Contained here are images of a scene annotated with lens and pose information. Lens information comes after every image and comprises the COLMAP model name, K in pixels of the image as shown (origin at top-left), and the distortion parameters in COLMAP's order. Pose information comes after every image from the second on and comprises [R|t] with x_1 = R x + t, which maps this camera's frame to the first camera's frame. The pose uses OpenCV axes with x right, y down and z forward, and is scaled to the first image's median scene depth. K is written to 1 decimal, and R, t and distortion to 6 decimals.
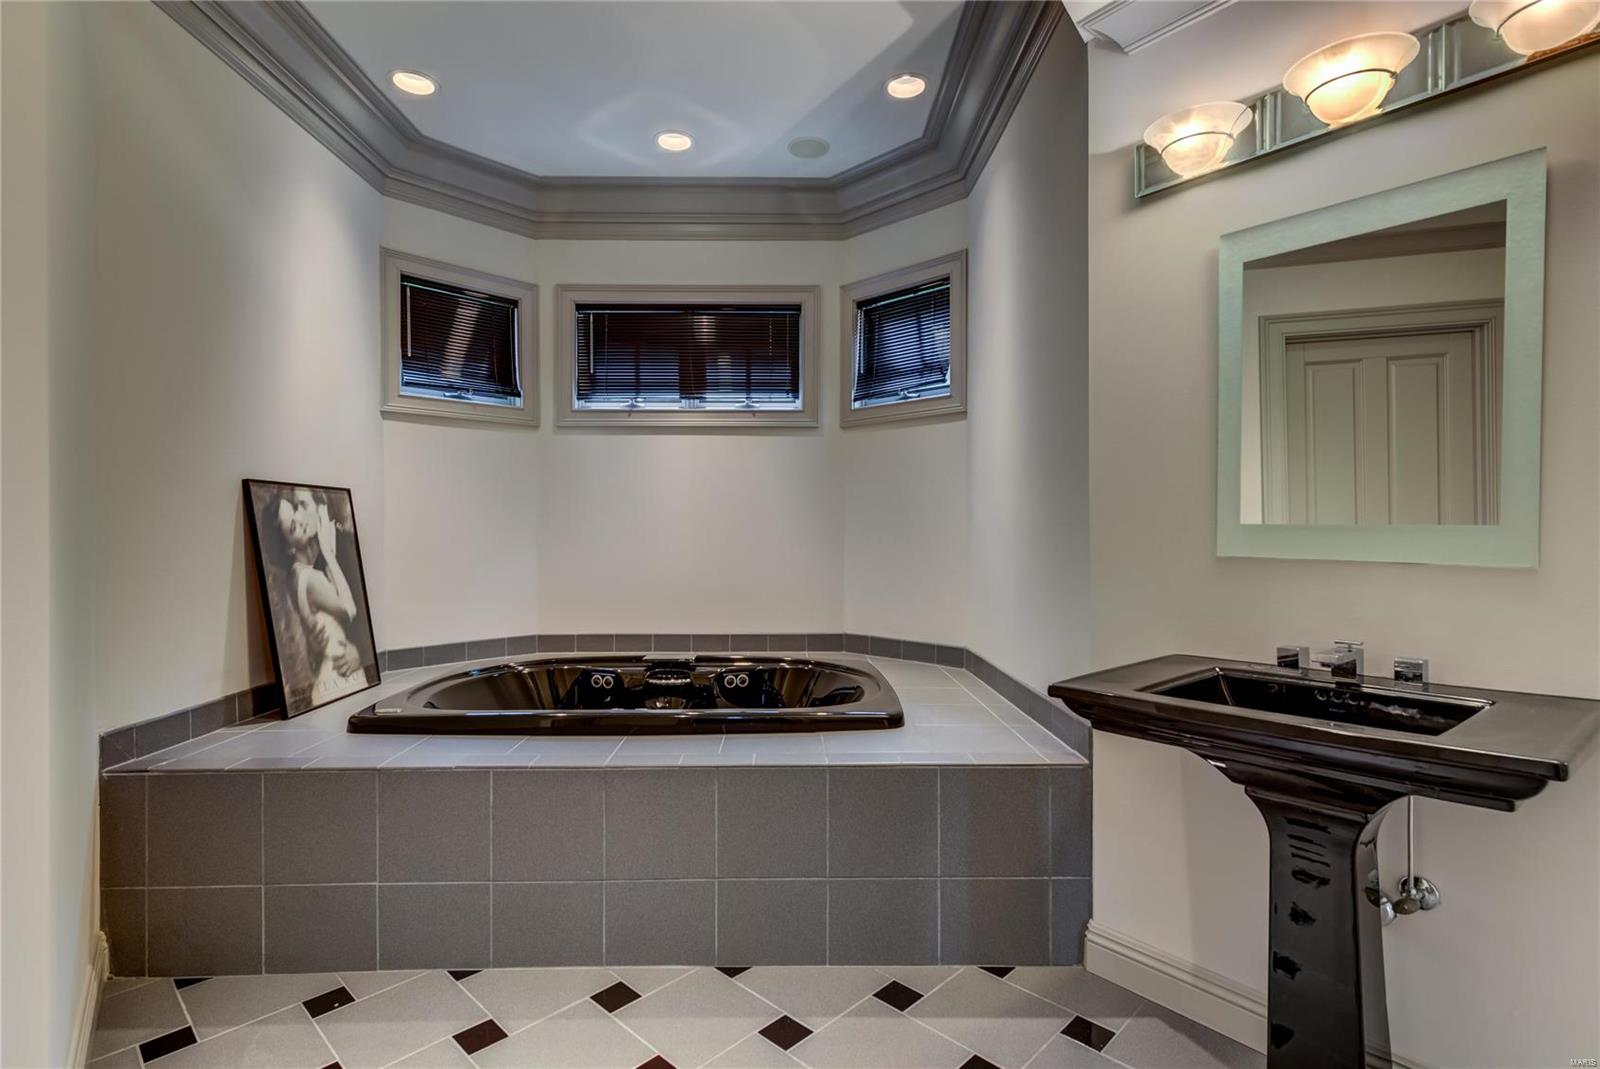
lens RADIAL K [[780.7, 0, 795.2], [0, 780.7, 525.0], [0, 0, 1]] dist [0.014365, -0.000369]
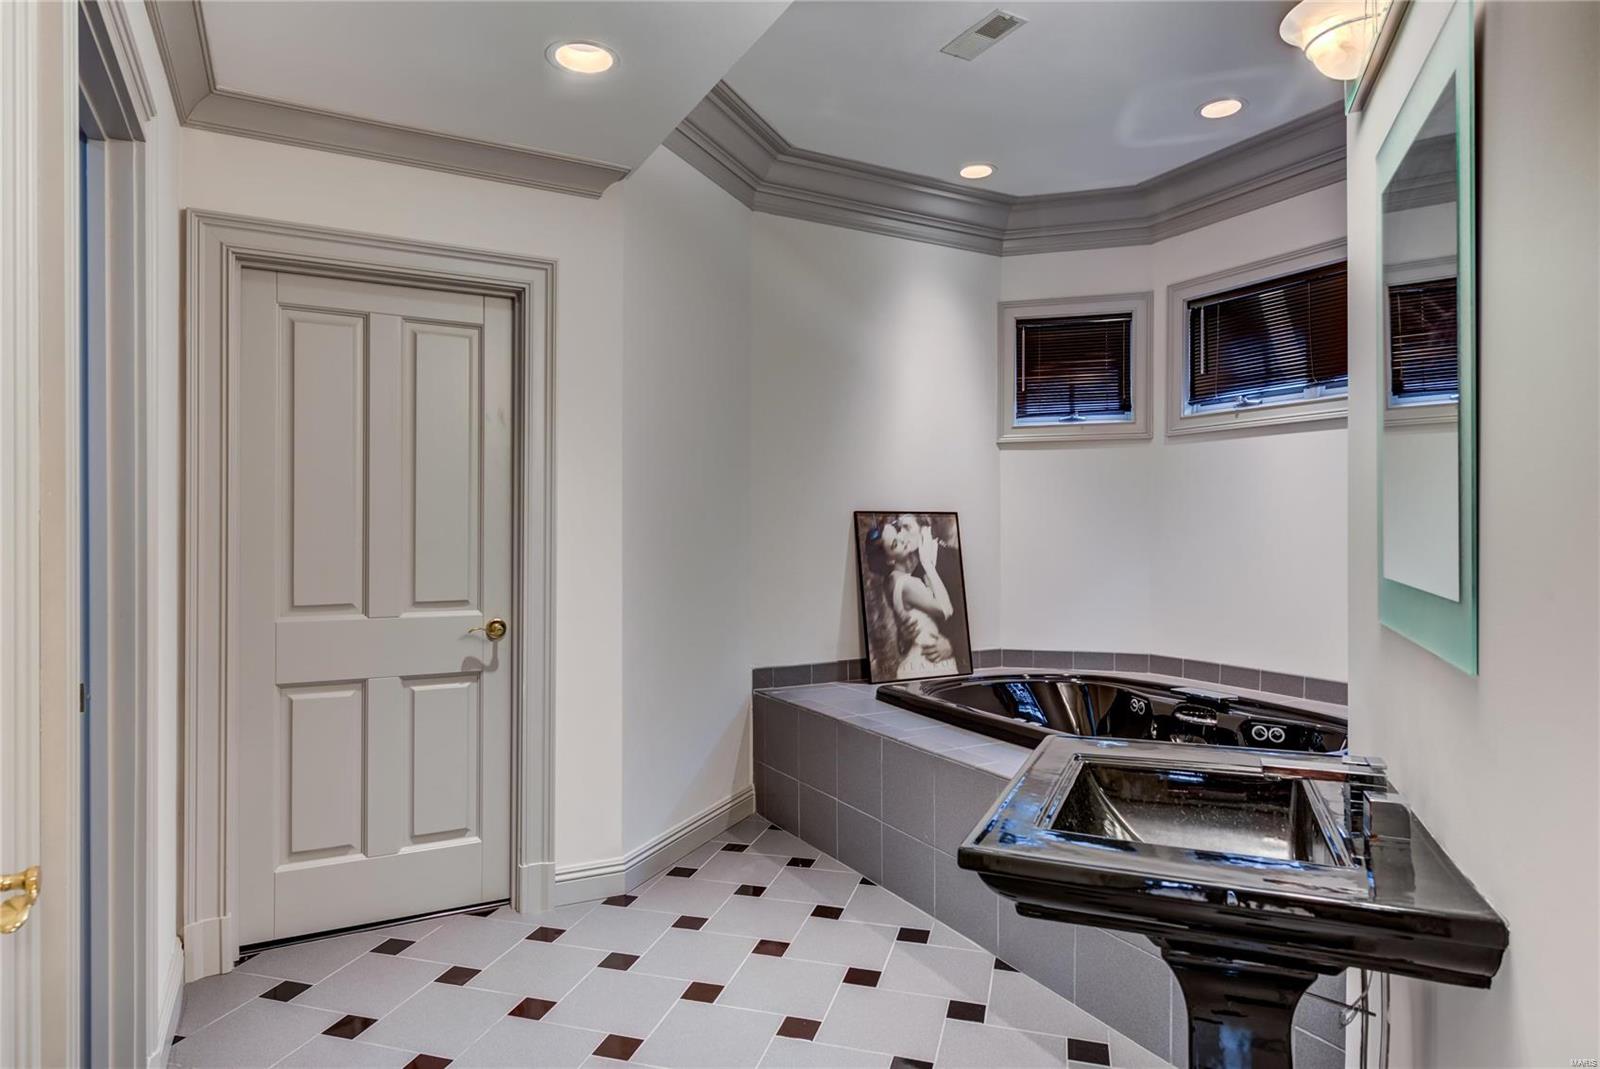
lens RADIAL K [[919.1, 0, 793.5], [0, 919.1, 527.6], [0, 0, 1]] dist [0.002310, 0.000185]
pose [[0.464965, -0.000677, -0.885329, 0.641737], [0.006621, 0.999974, 0.002712, -0.030253], [0.885304, -0.007123, 0.464958, 0.111402]]
